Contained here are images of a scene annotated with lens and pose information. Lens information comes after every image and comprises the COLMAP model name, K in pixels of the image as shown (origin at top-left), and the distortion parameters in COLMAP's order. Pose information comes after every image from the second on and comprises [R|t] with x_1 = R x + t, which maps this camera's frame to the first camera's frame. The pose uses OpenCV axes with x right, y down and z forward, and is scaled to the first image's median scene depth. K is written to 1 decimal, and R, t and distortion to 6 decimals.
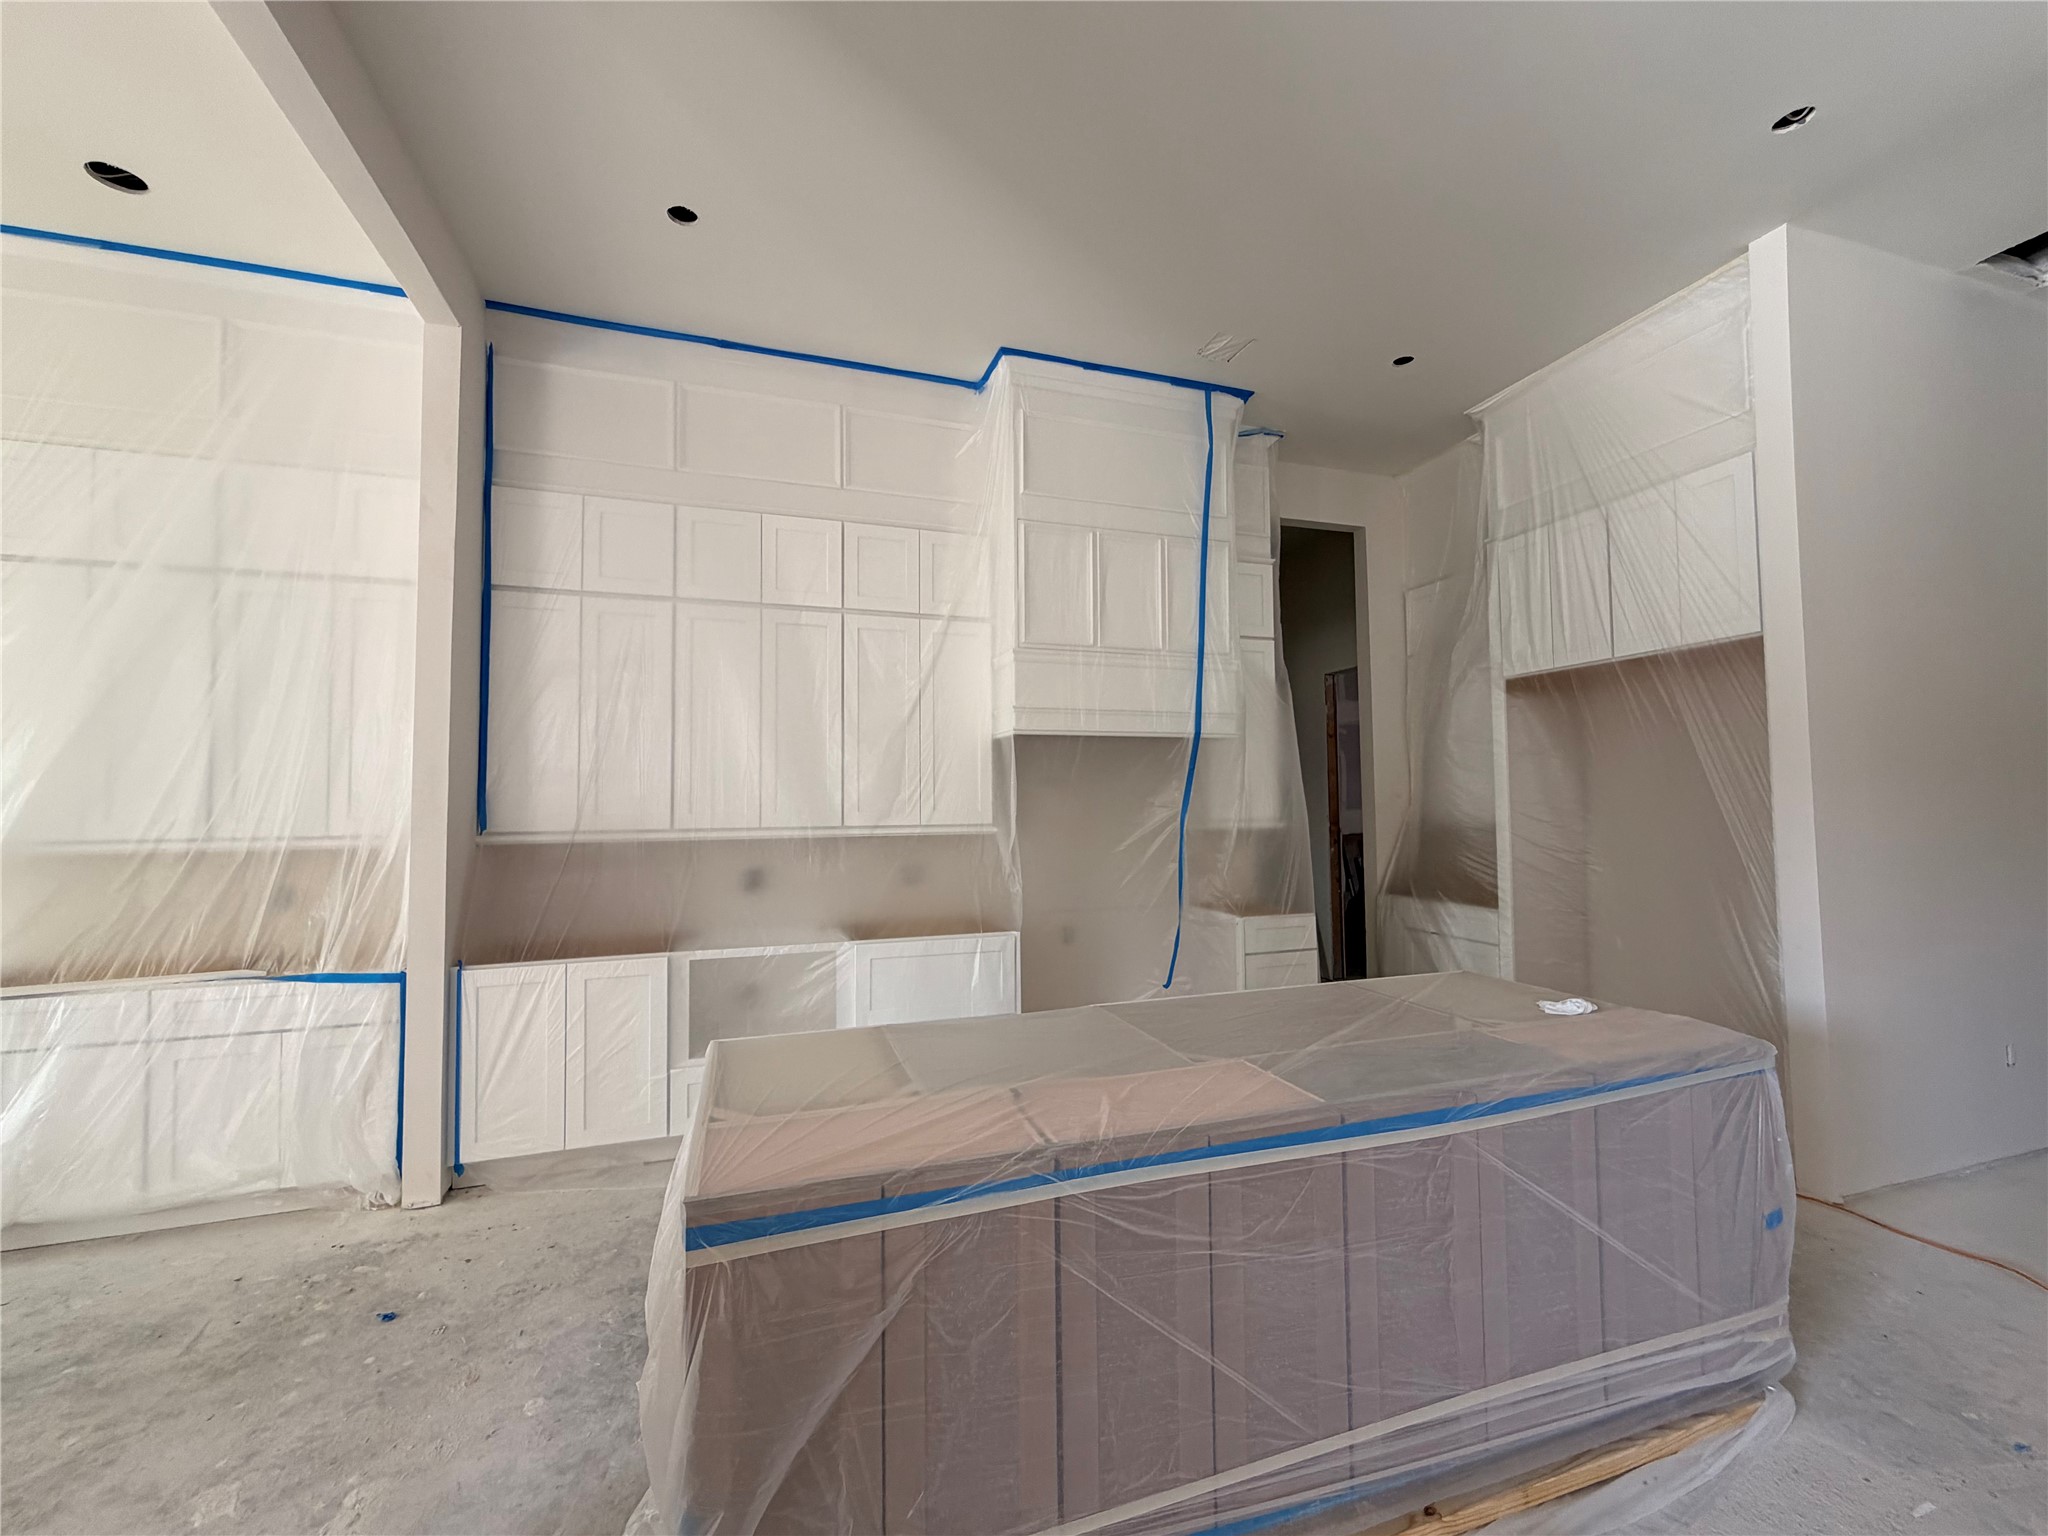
lens RADIAL K [[819.1, 0, 1029.8], [0, 819.1, 762.5], [0, 0, 1]] dist [0.000700, 0.000013]
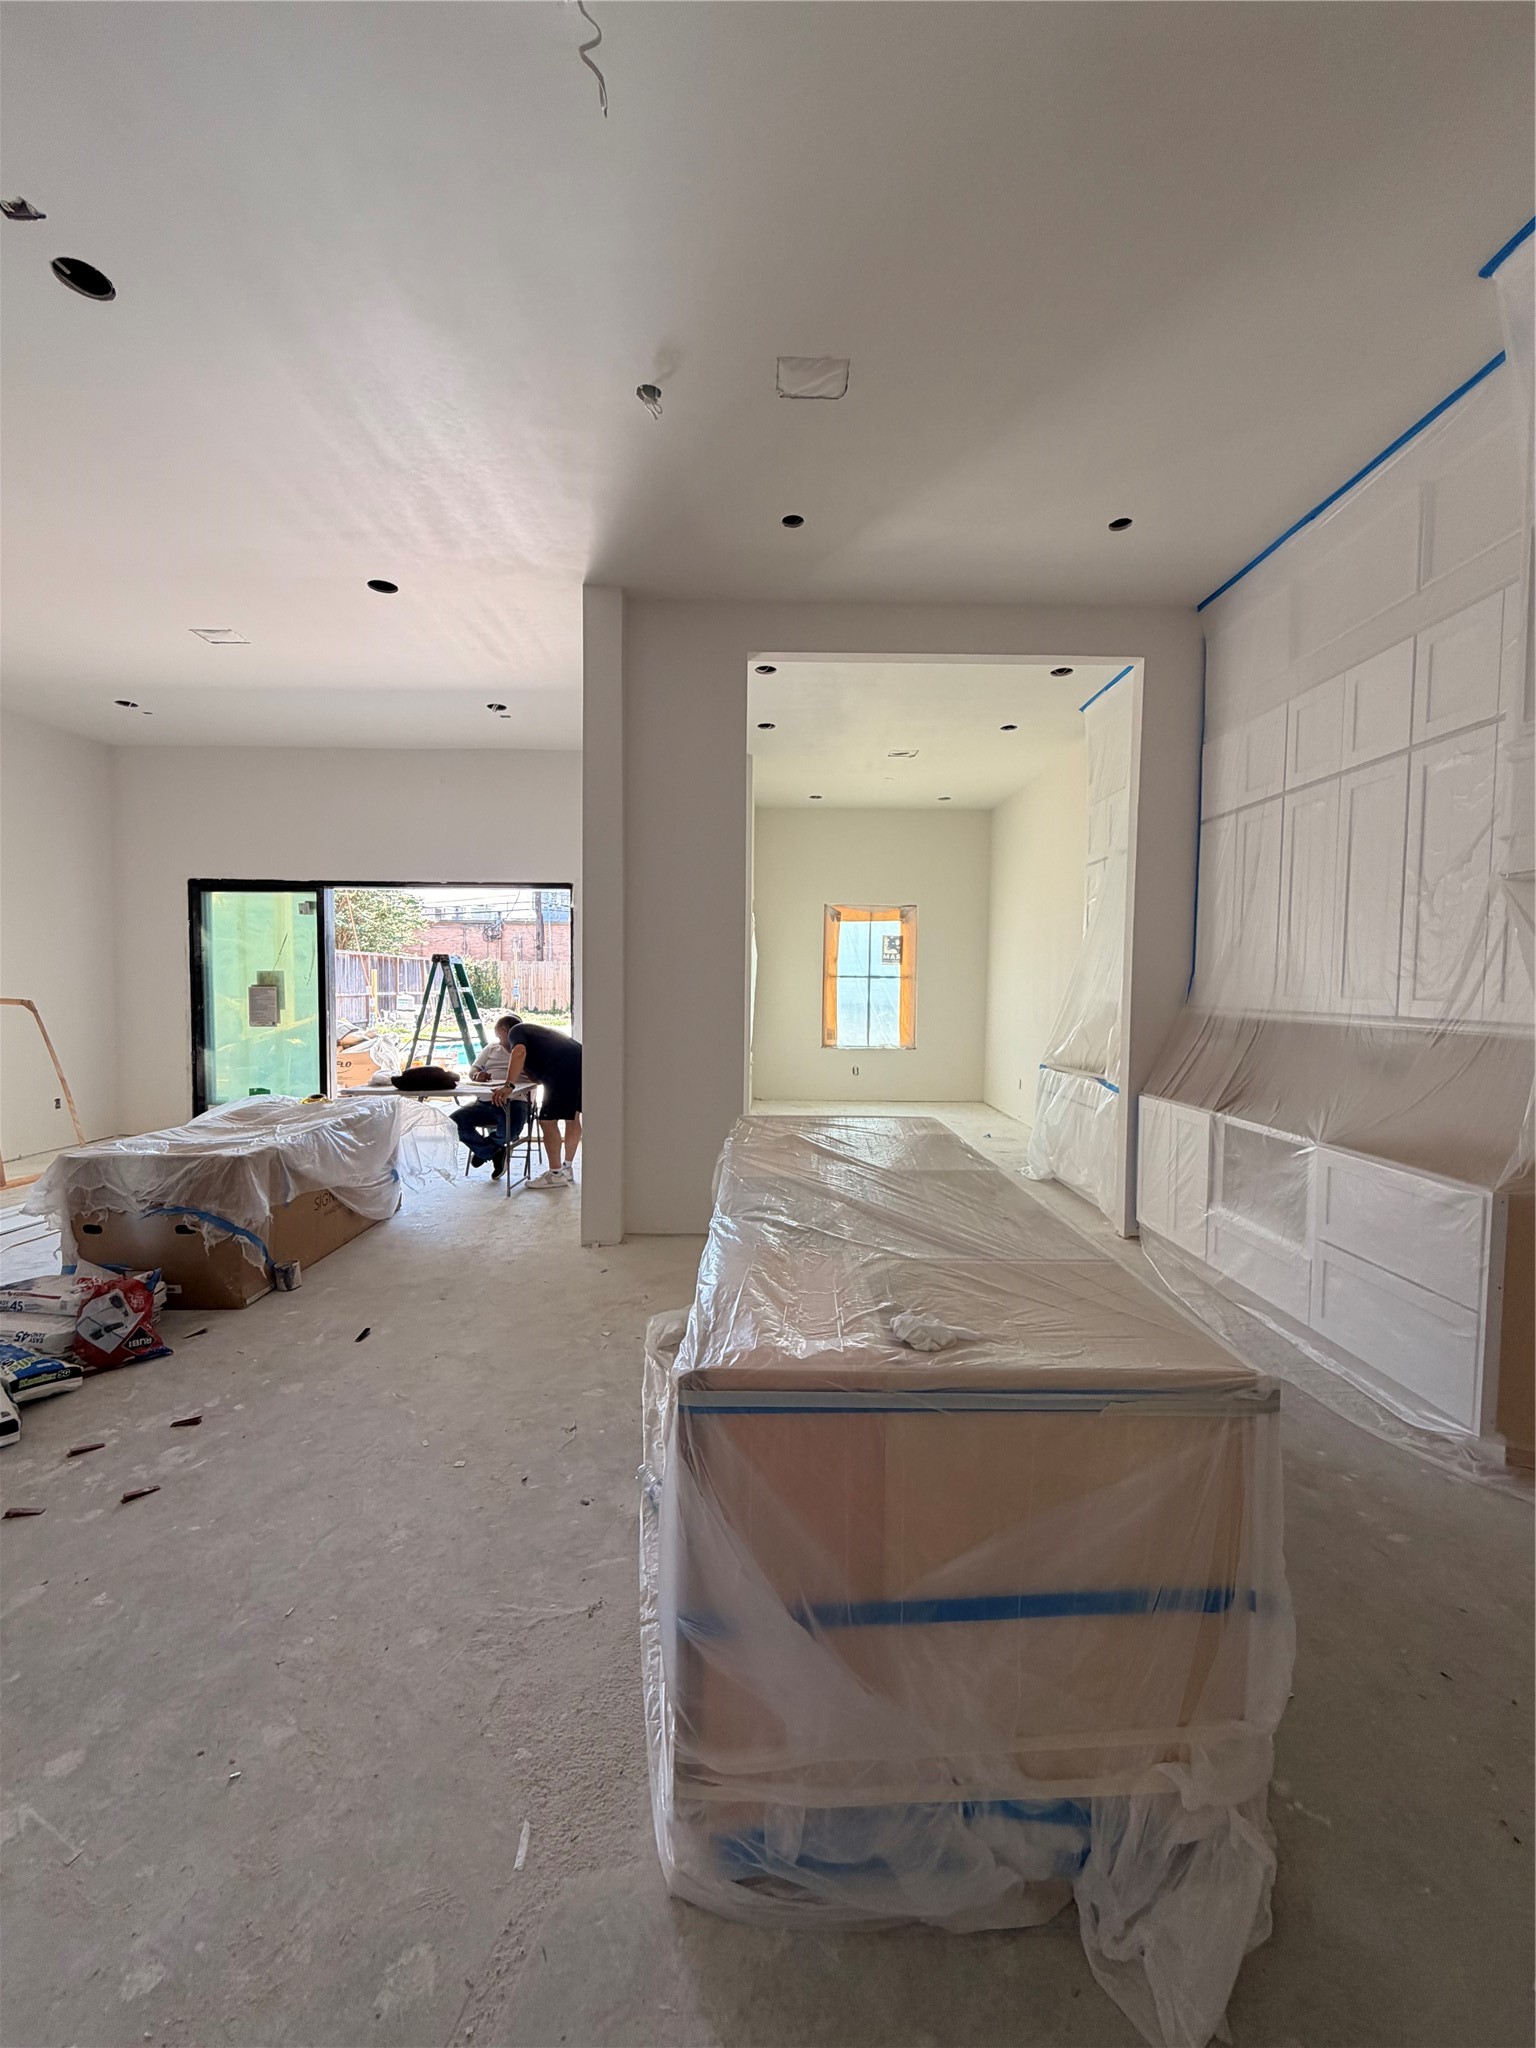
lens RADIAL K [[819.1, 0, 768.9], [0, 819.1, 1023.0], [0, 0, 1]] dist [0.000700, 0.000013]
pose [[-0.308192, 0.047562, -0.950134, 0.785821], [0.027345, 0.998780, 0.041127, 0.034037], [0.950931, -0.013306, -0.309117, 0.687883]]
